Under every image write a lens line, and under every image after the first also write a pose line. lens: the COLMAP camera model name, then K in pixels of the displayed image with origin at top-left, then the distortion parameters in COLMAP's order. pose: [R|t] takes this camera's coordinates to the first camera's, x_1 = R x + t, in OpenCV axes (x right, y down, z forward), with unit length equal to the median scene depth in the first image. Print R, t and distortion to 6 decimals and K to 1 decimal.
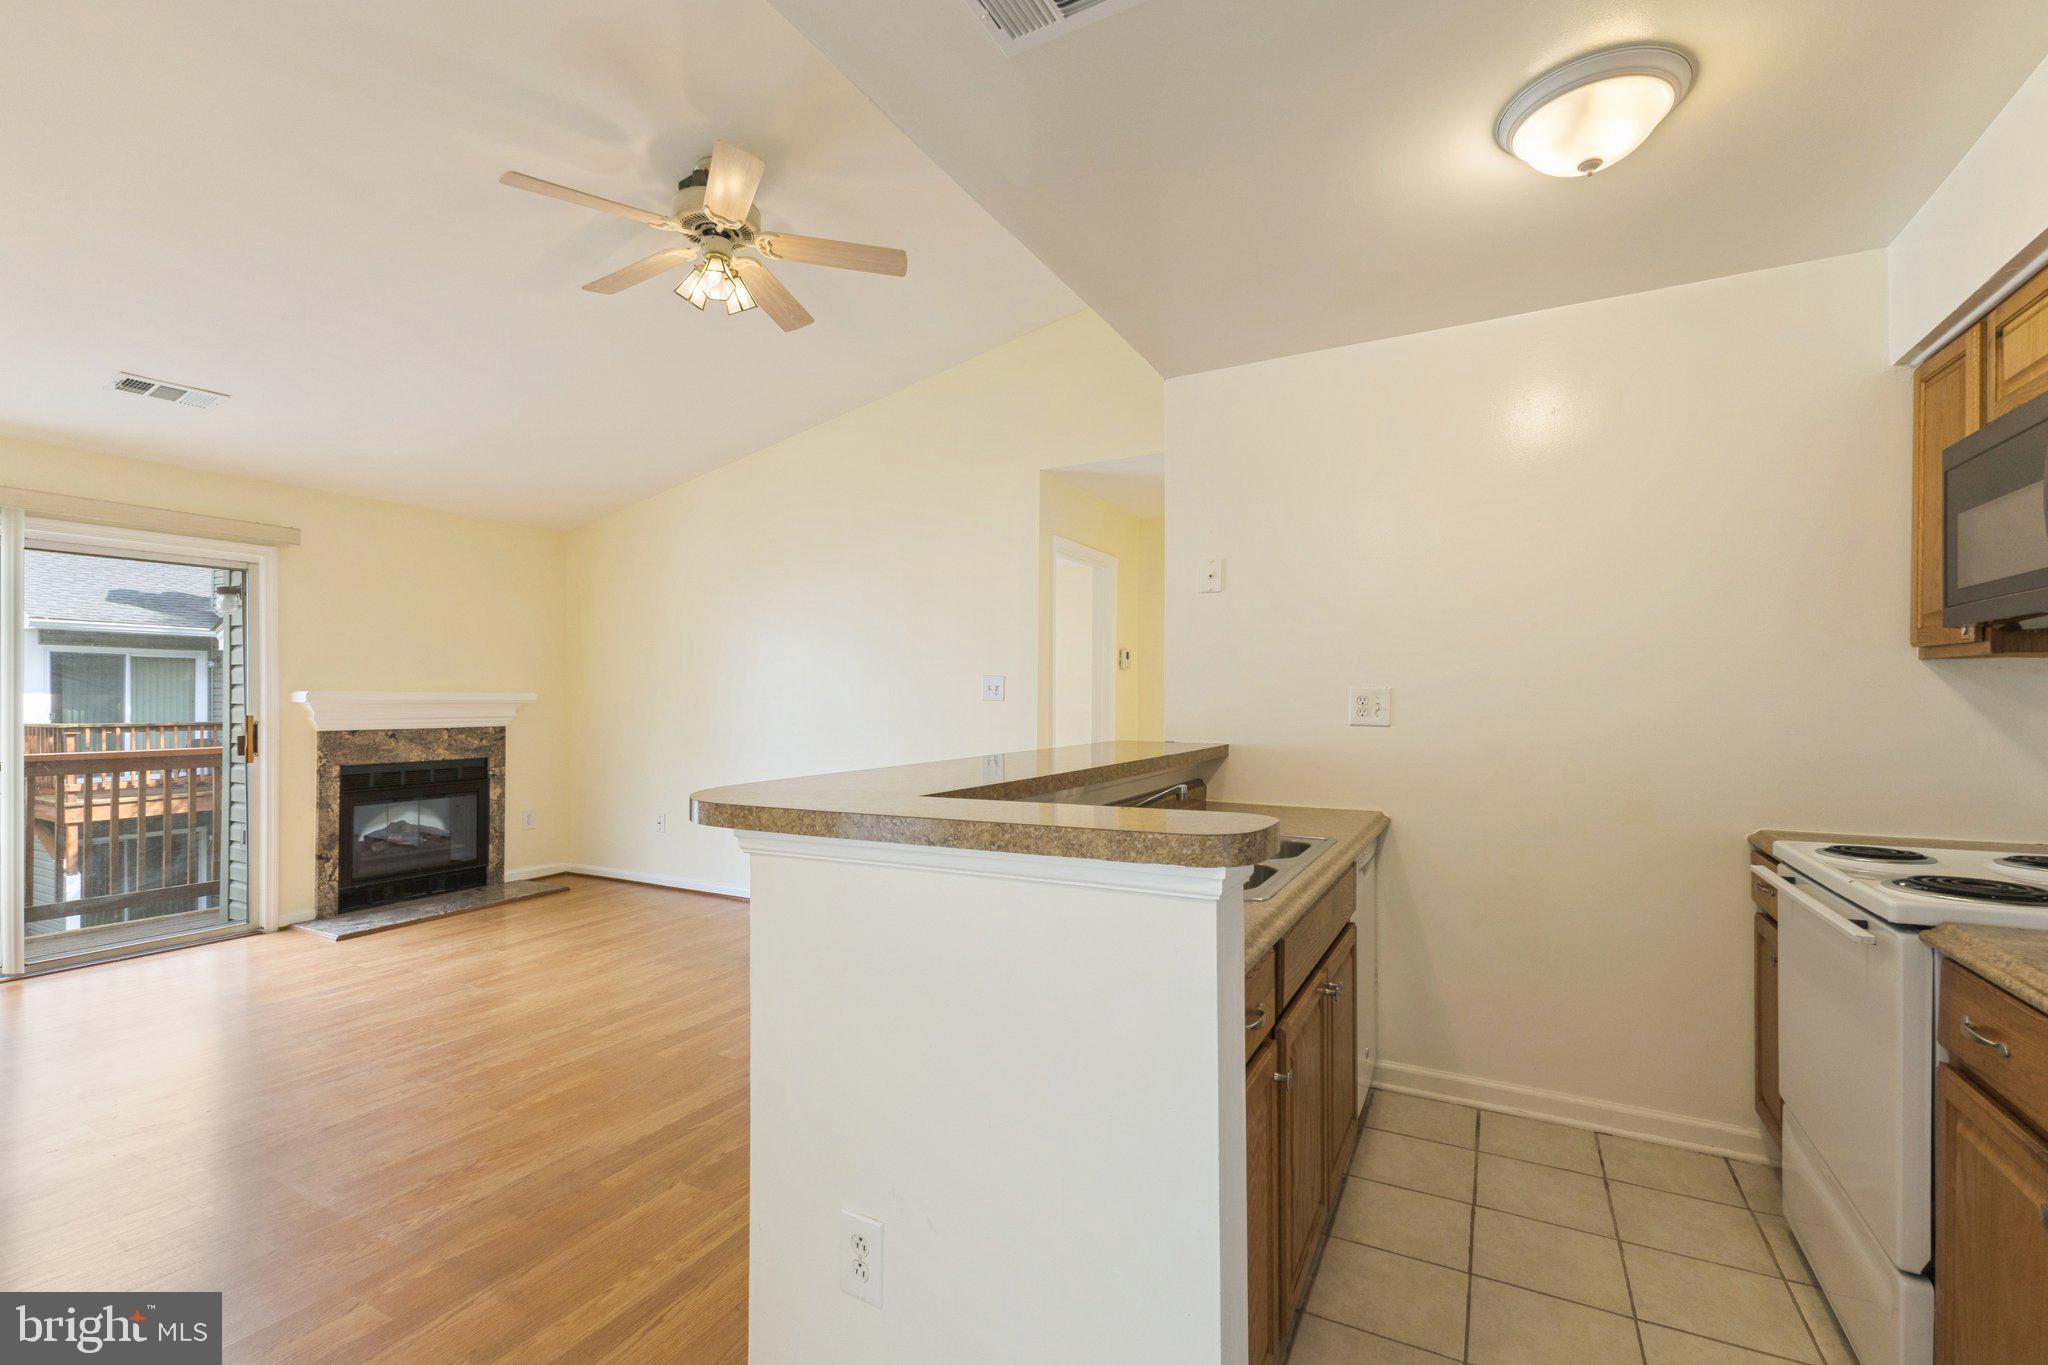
lens RADIAL K [[885.3, 0, 1029.9], [0, 885.3, 695.4], [0, 0, 1]] dist [0.012980, -0.002038]
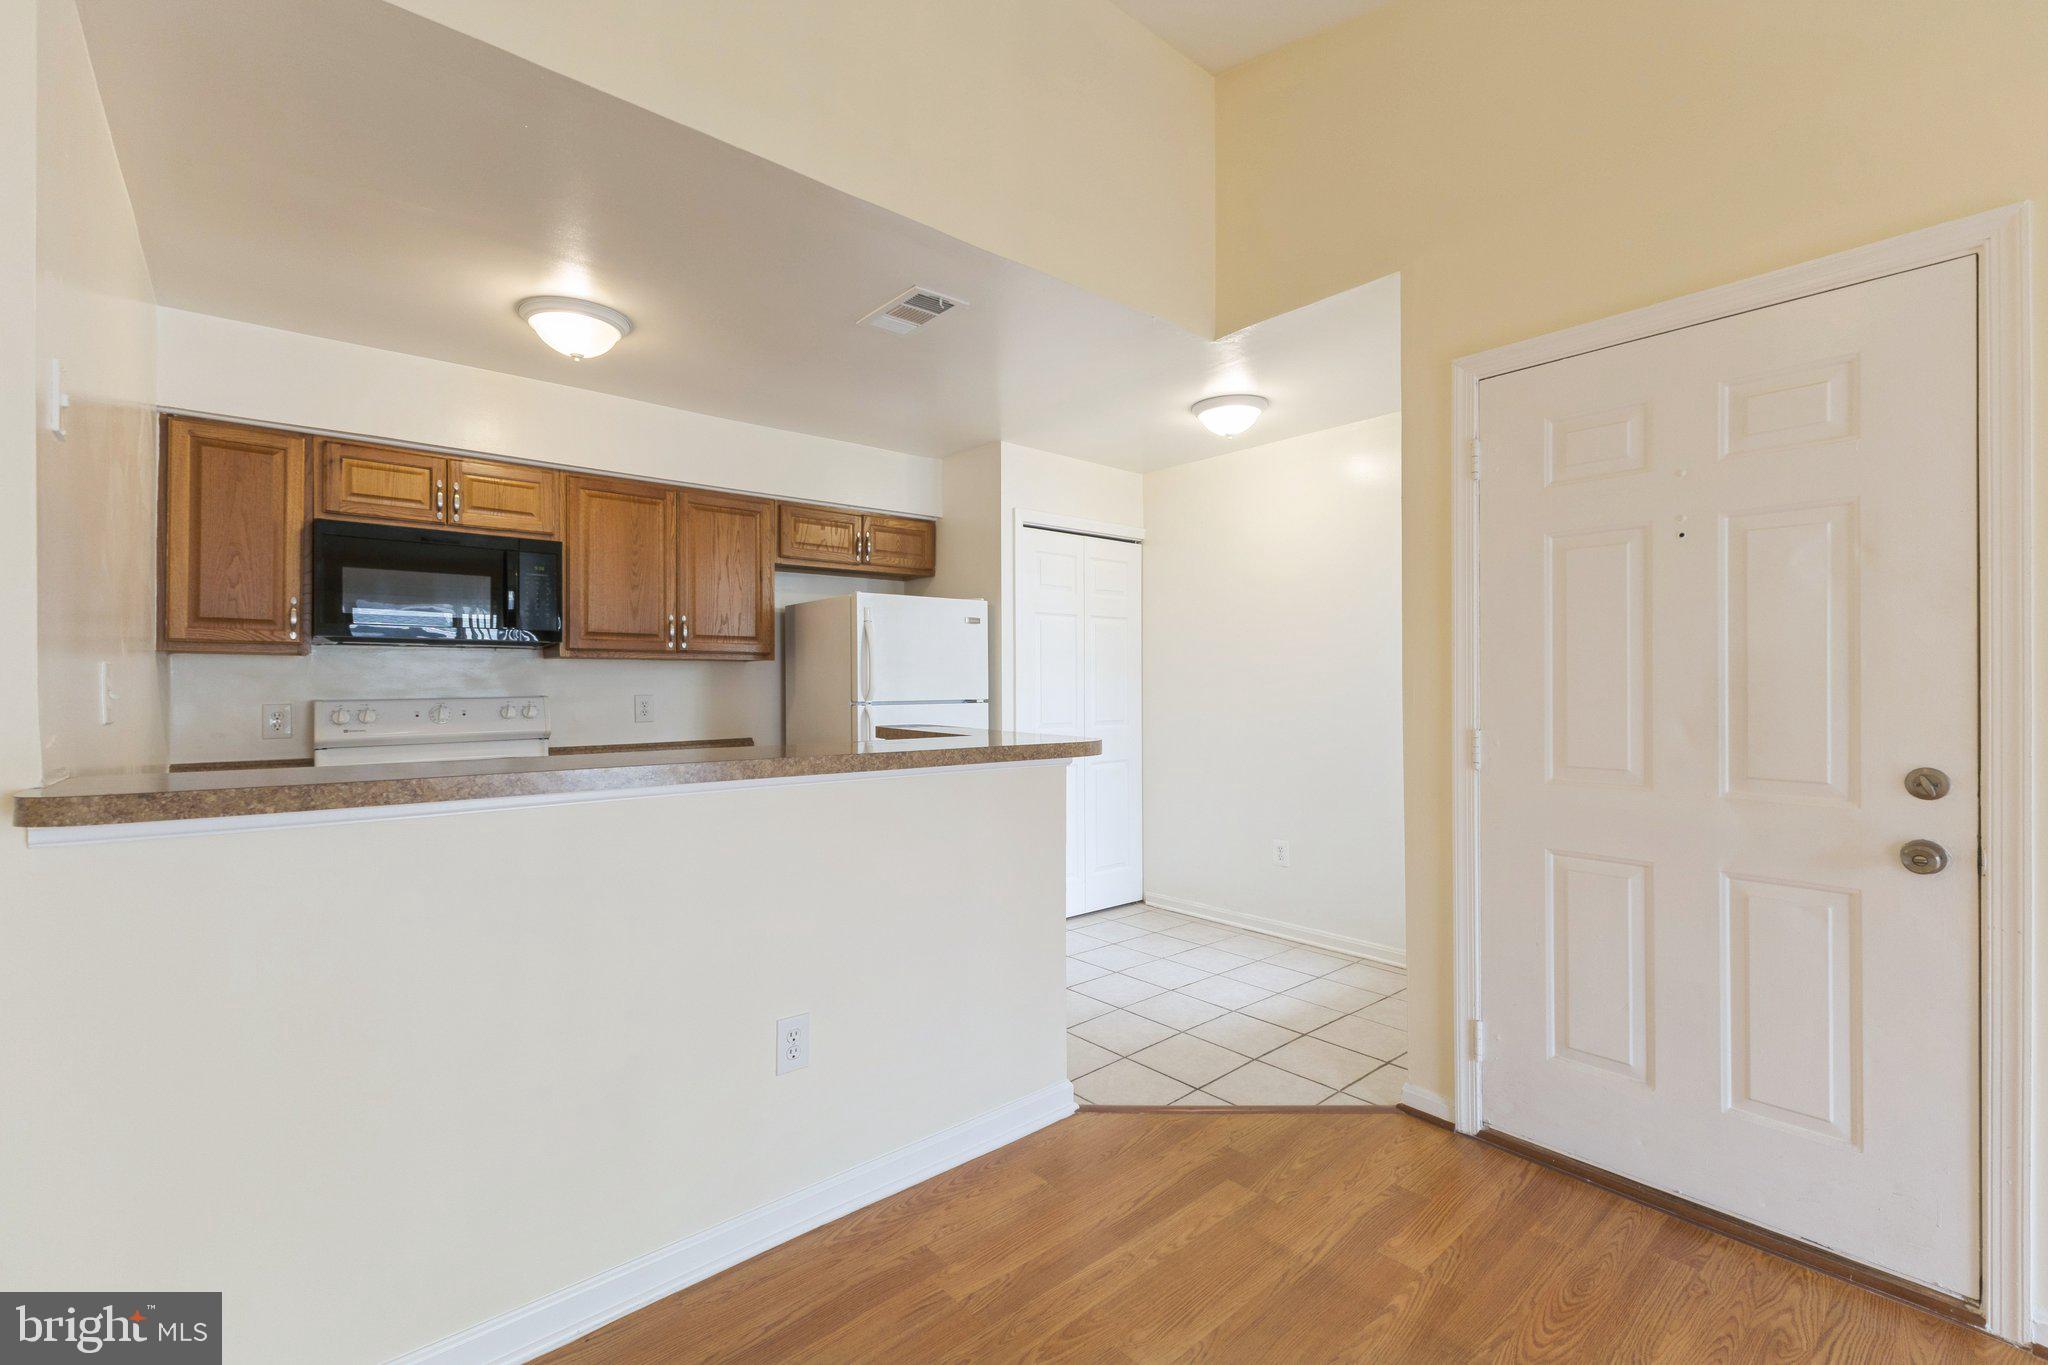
lens RADIAL K [[885.3, 0, 1024.1], [0, 885.3, 686.7], [0, 0, 1]] dist [0.012980, -0.002038]
pose [[-0.933070, 0.003240, 0.359681, -0.344782], [0.003650, 0.999993, 0.000462, 0.007818], [-0.359677, 0.001744, -0.933075, 1.055578]]
